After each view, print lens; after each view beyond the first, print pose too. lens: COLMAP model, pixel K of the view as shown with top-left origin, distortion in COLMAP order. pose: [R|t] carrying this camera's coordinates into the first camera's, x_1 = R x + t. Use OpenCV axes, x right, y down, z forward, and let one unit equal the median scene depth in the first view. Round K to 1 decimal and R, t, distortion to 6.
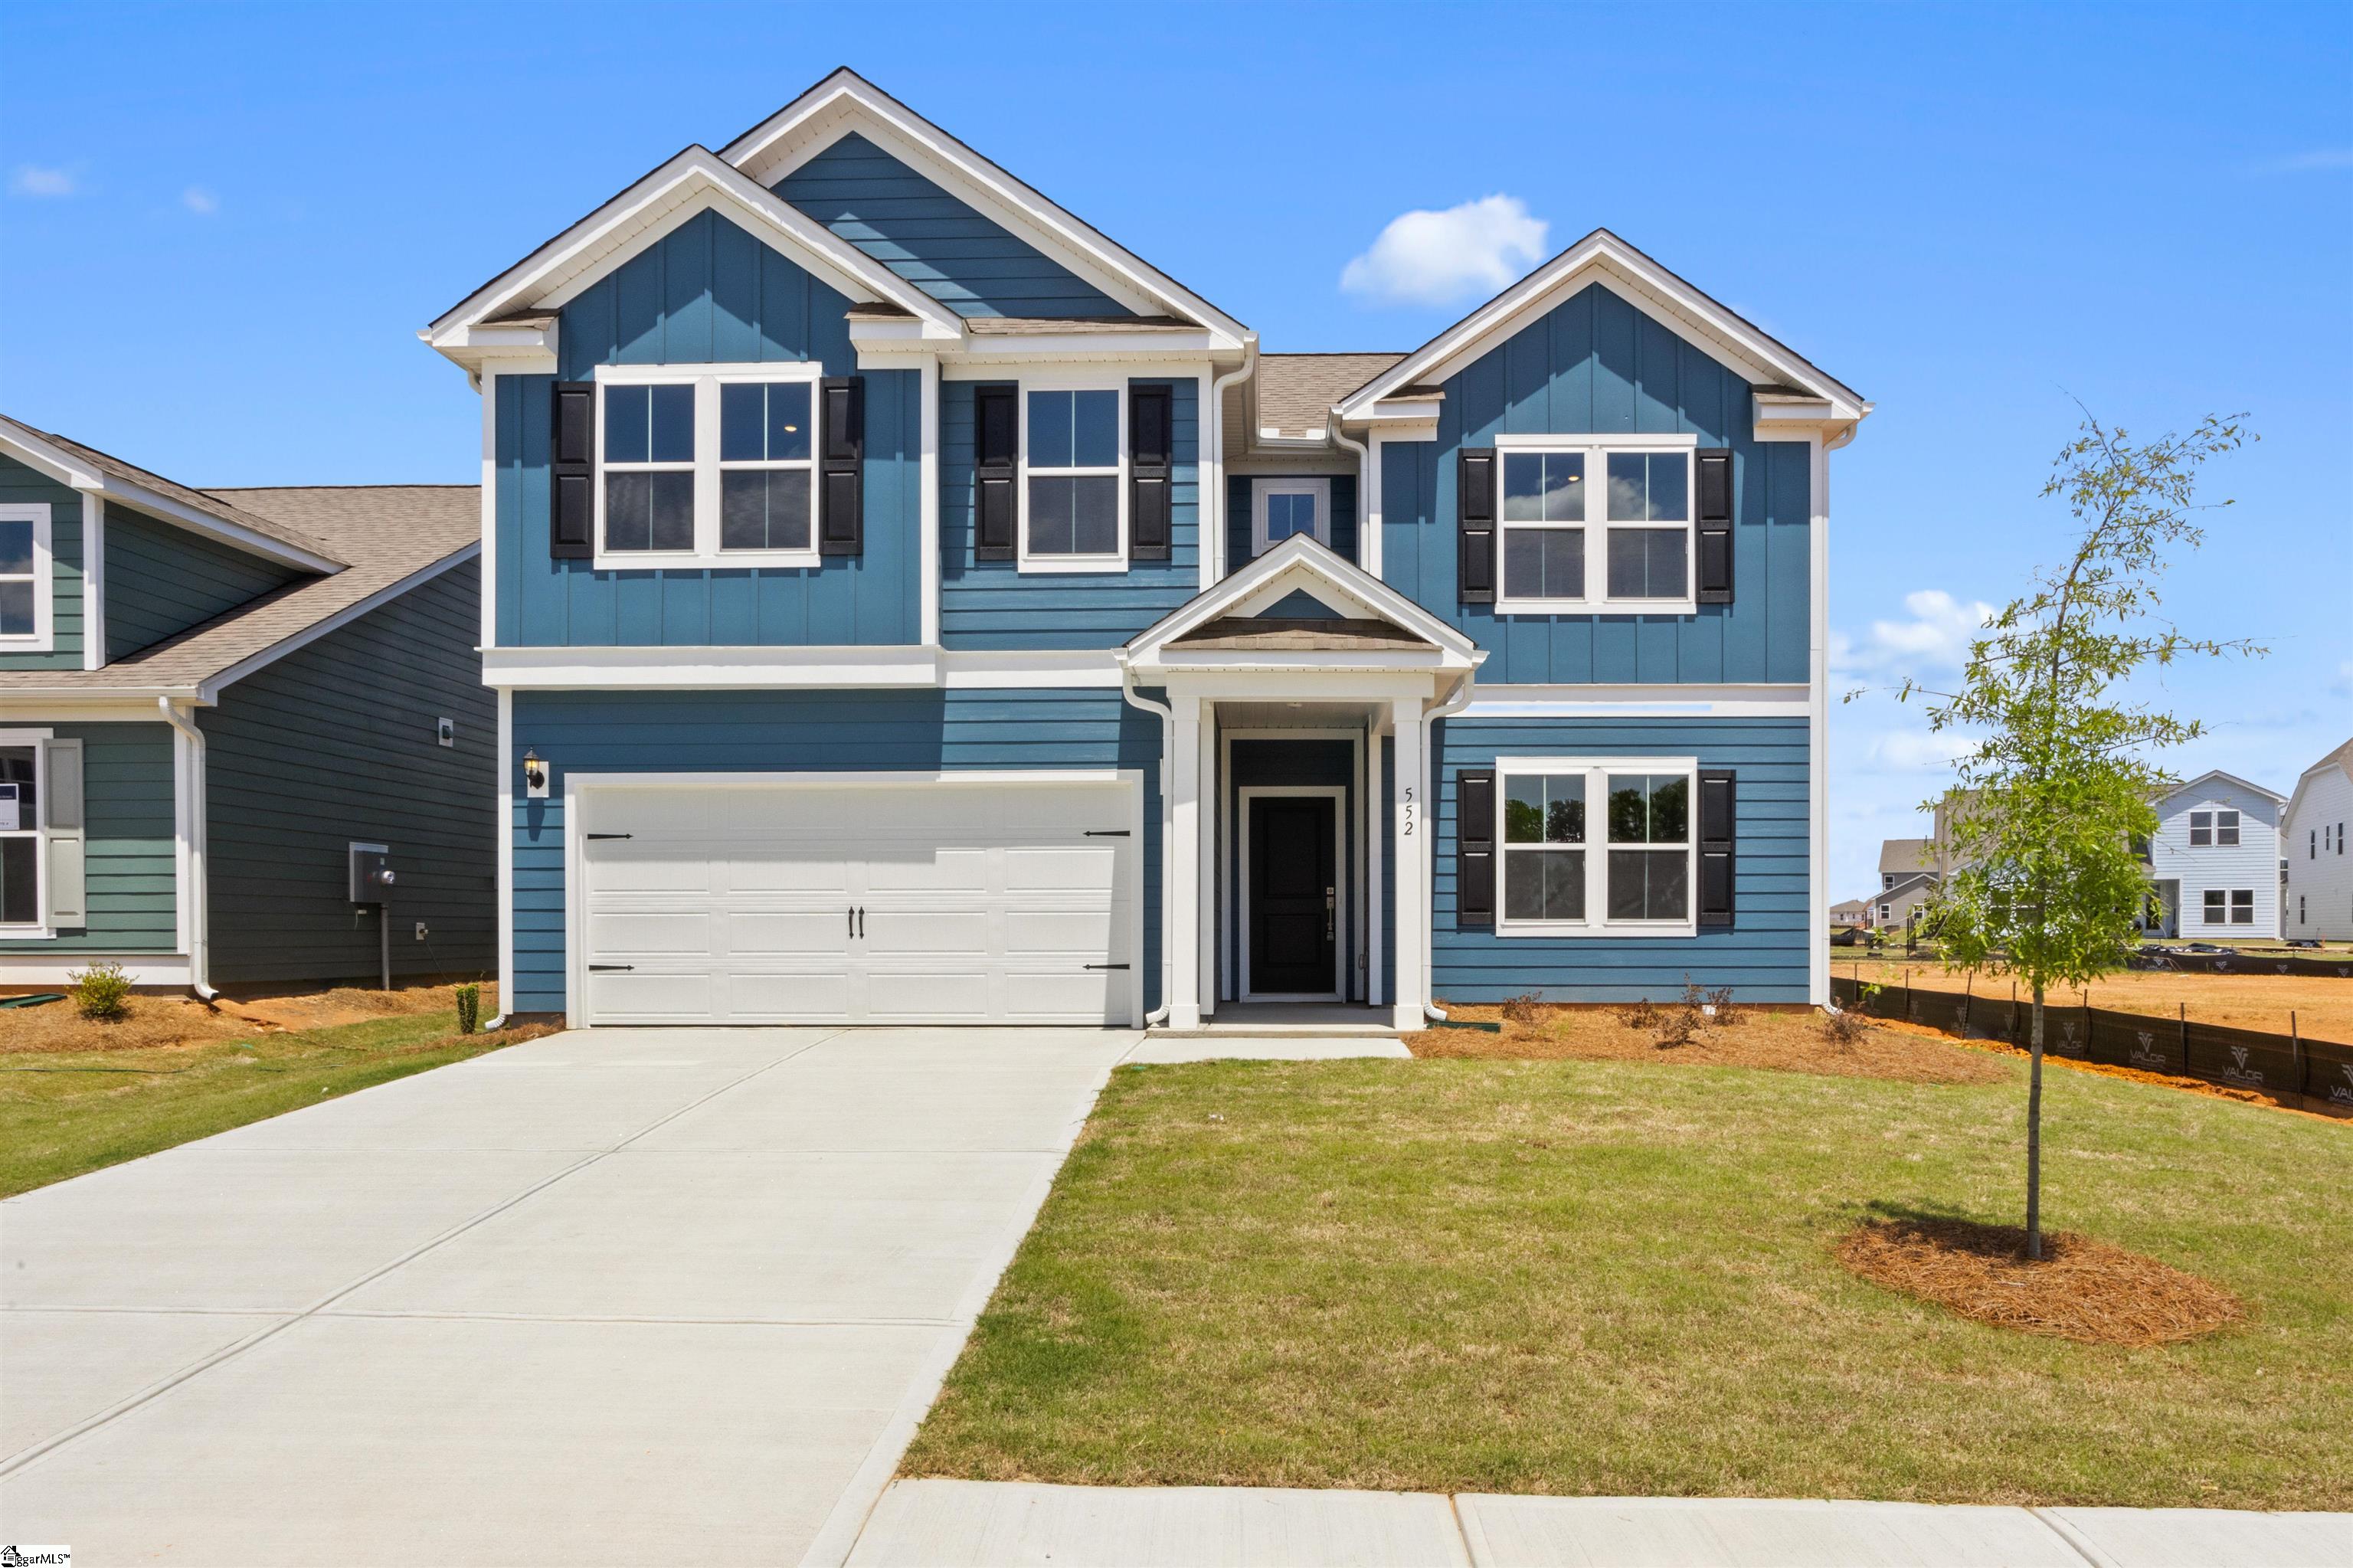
lens RADIAL K [[1429.5, 0, 1190.9], [0, 1429.5, 912.4], [0, 0, 1]] dist [0.002201, -0.001115]
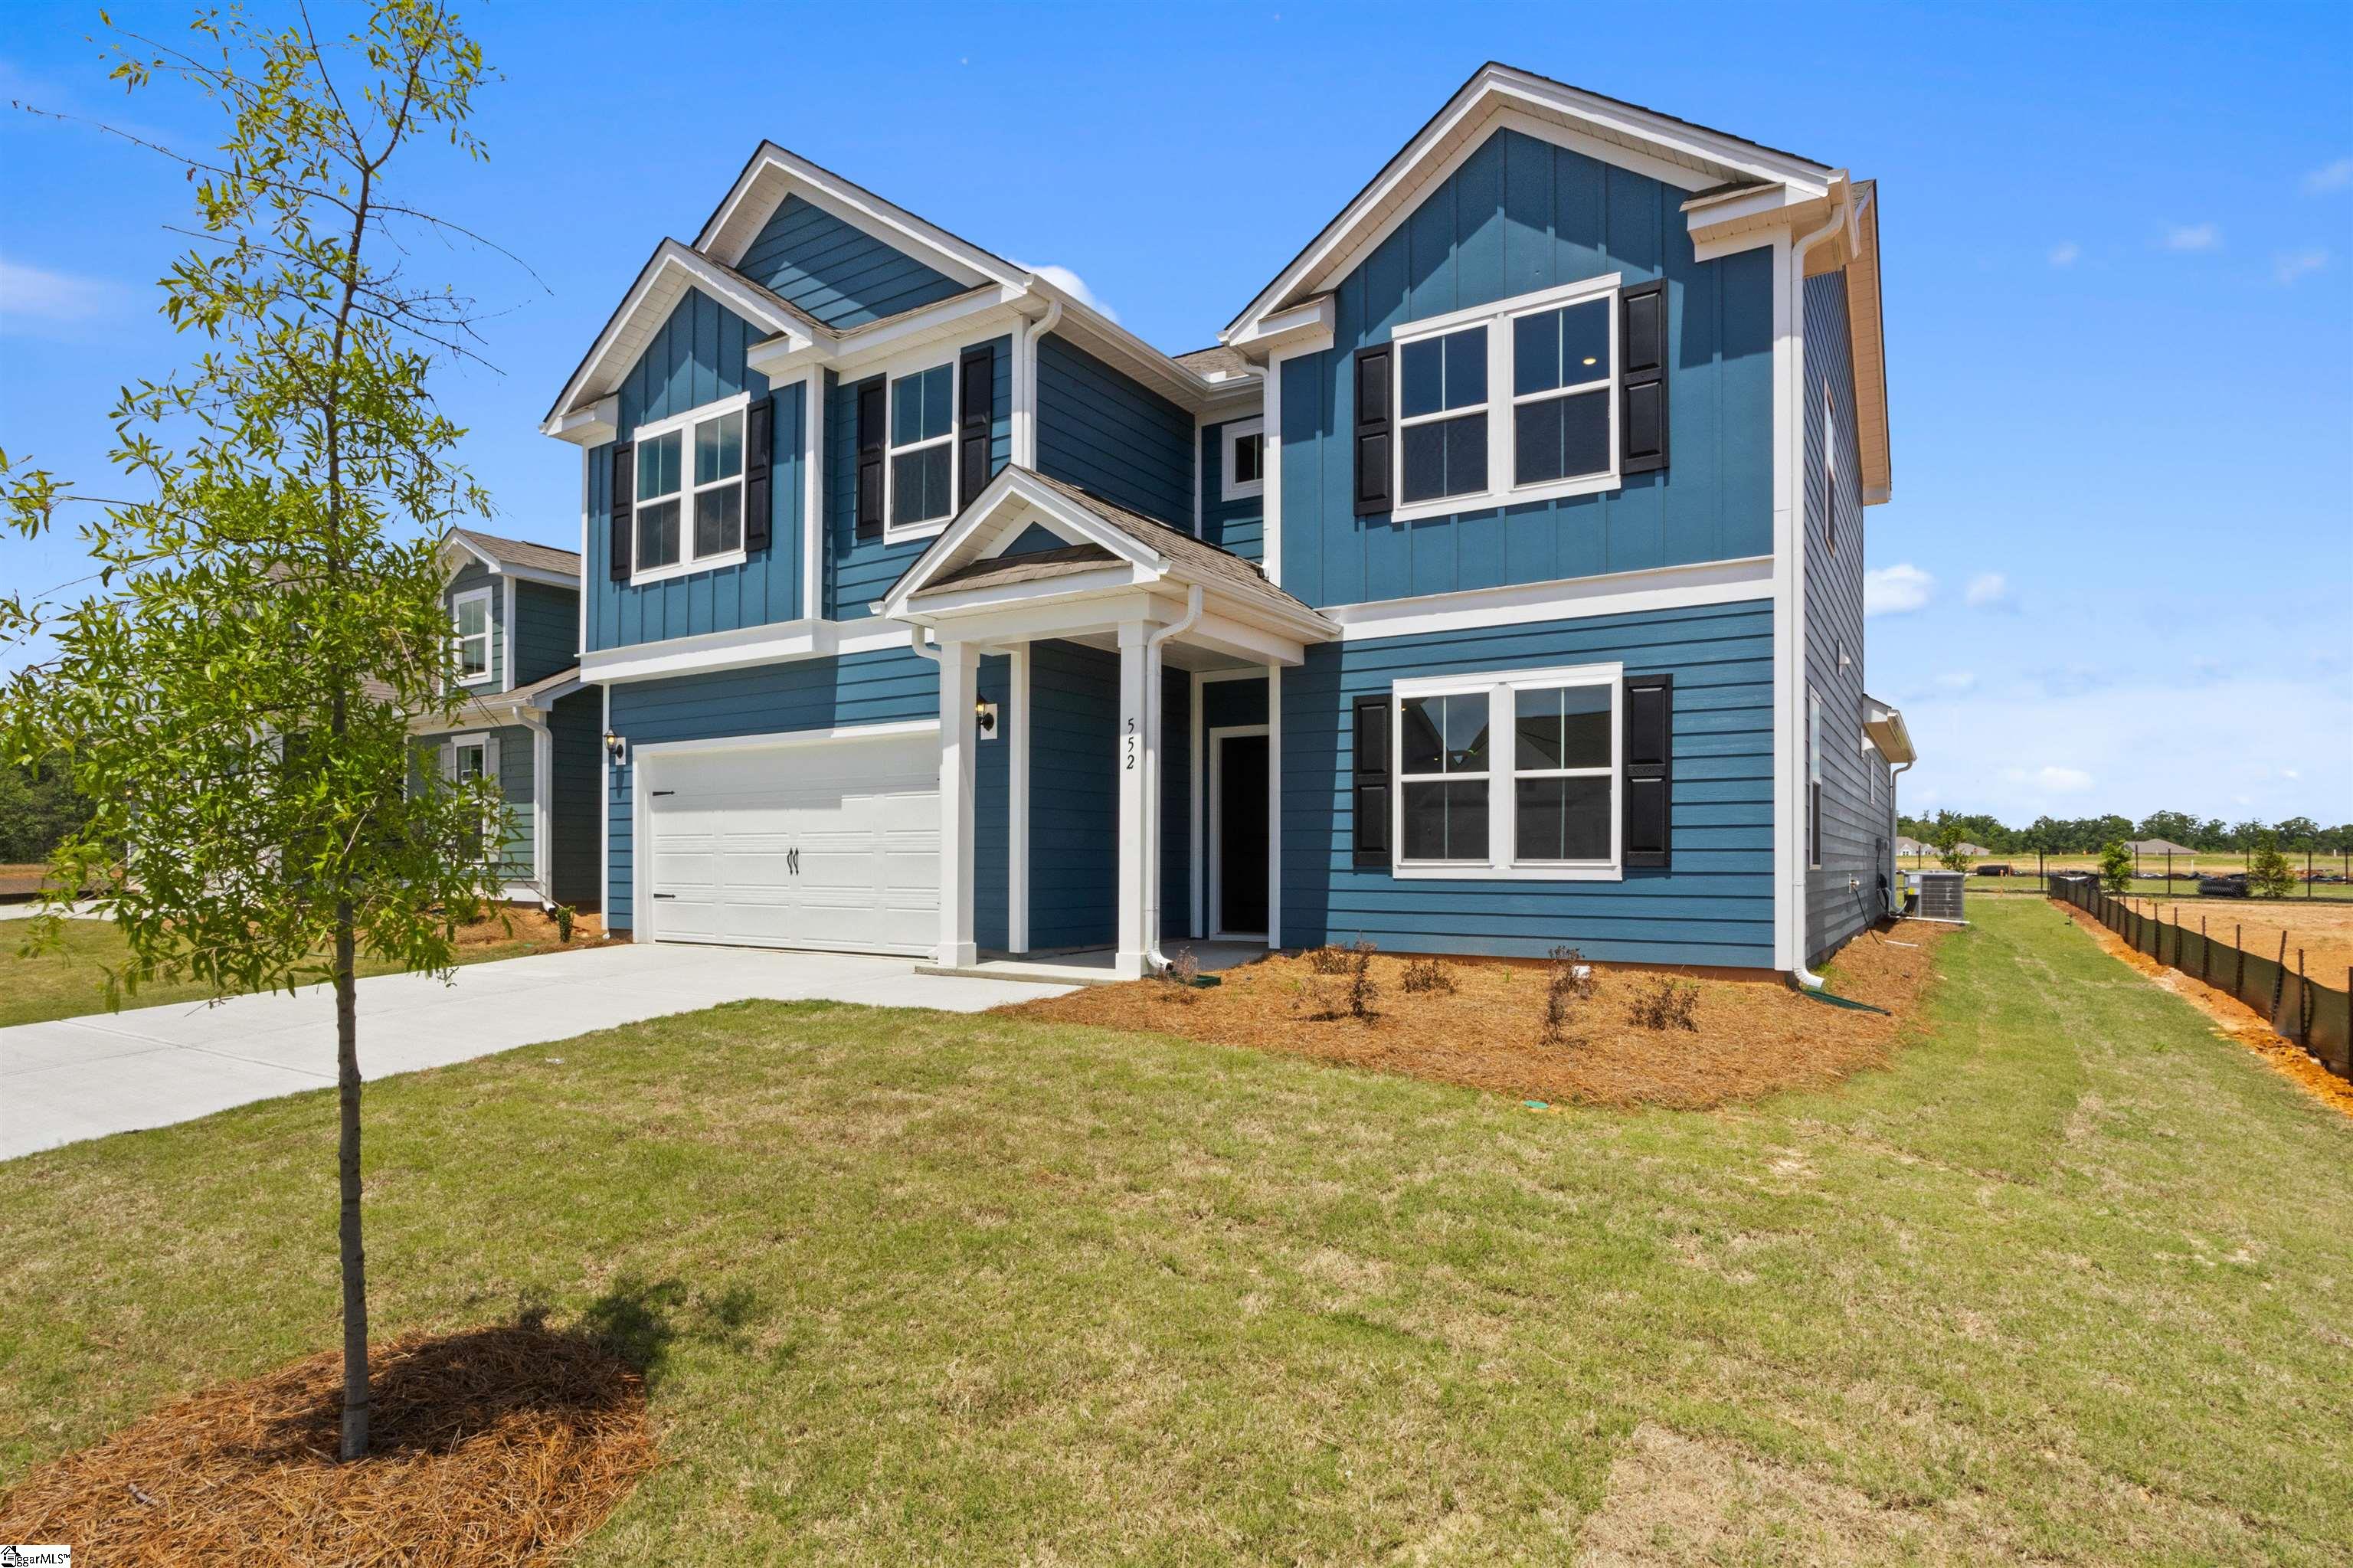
lens RADIAL K [[1141.2, 0, 1143.9], [0, 1141.2, 837.8], [0, 0, 1]] dist [-0.002051, 0.001072]
pose [[0.872467, -0.007187, -0.488620, 0.434321], [0.001826, 0.999933, -0.011447, -0.000655], [0.488670, 0.009095, 0.872421, 0.296216]]
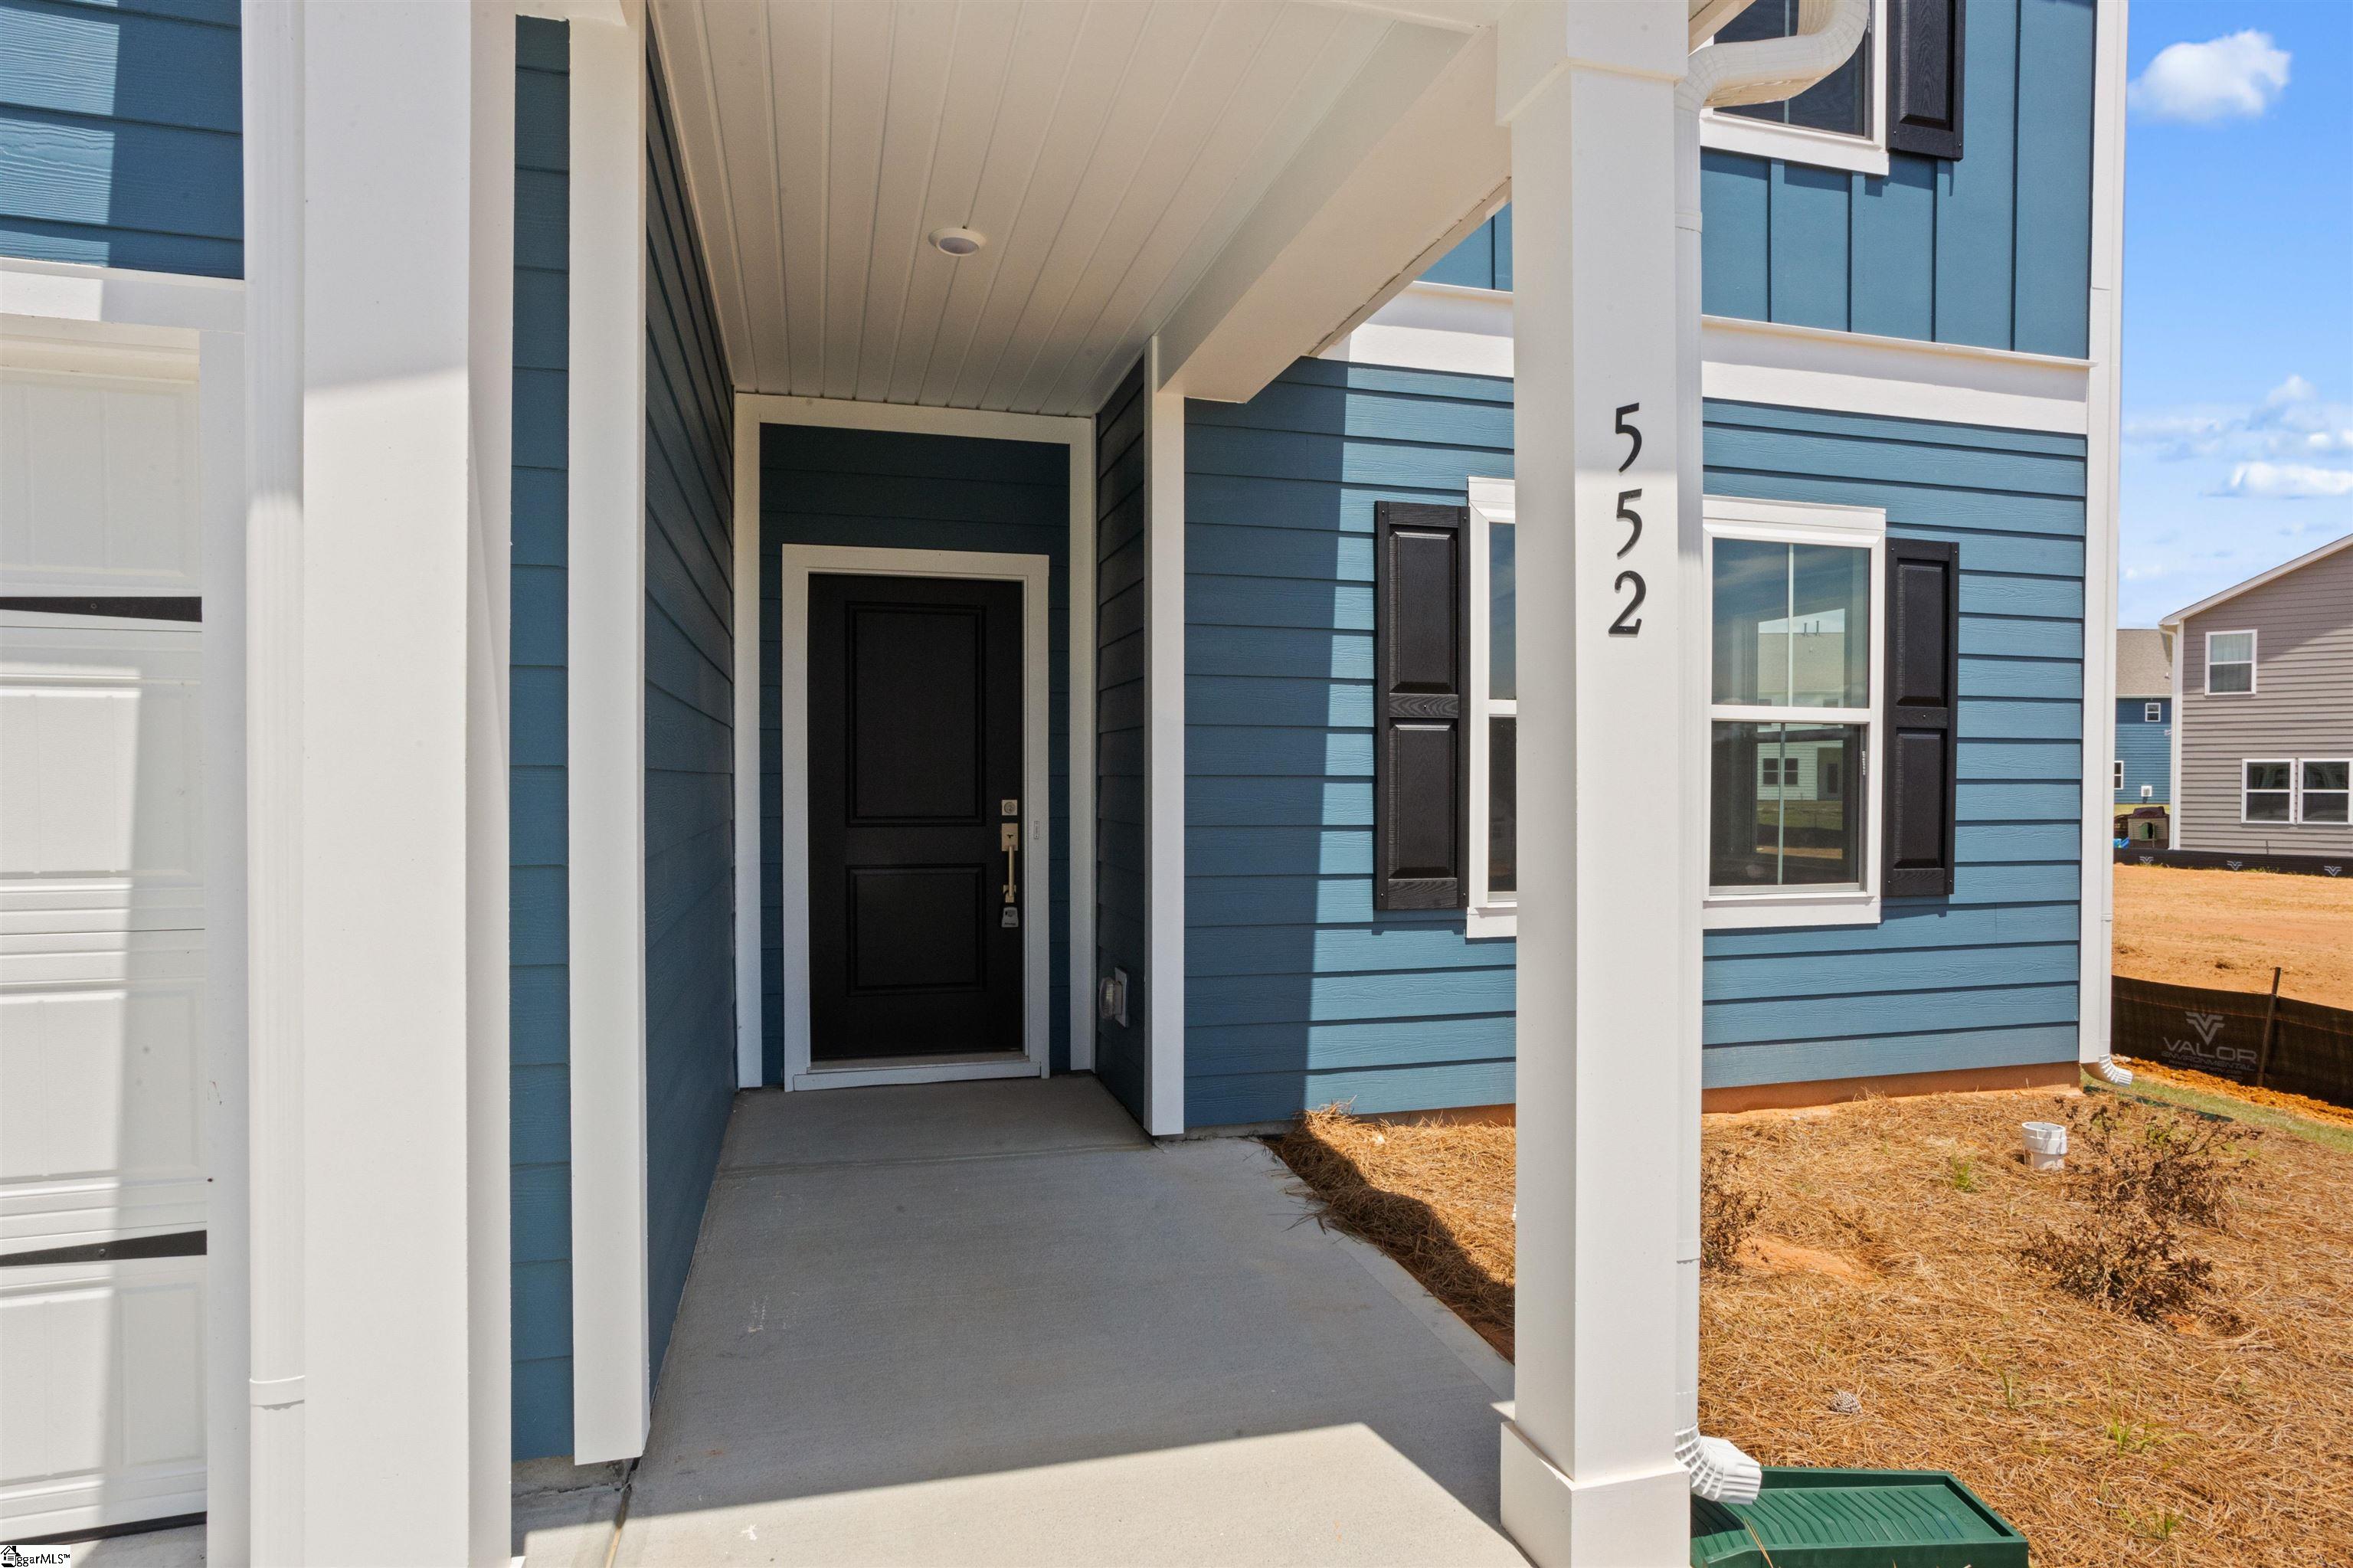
lens RADIAL K [[1253.6, 0, 1165.0], [0, 1253.6, 798.0], [0, 0, 1]] dist [-0.017581, 0.000773]
pose [[0.949055, -0.004945, 0.315073, 0.028158], [-0.002574, 0.999722, 0.023441, -0.029507], [-0.315101, -0.023058, 0.948778, 0.711110]]
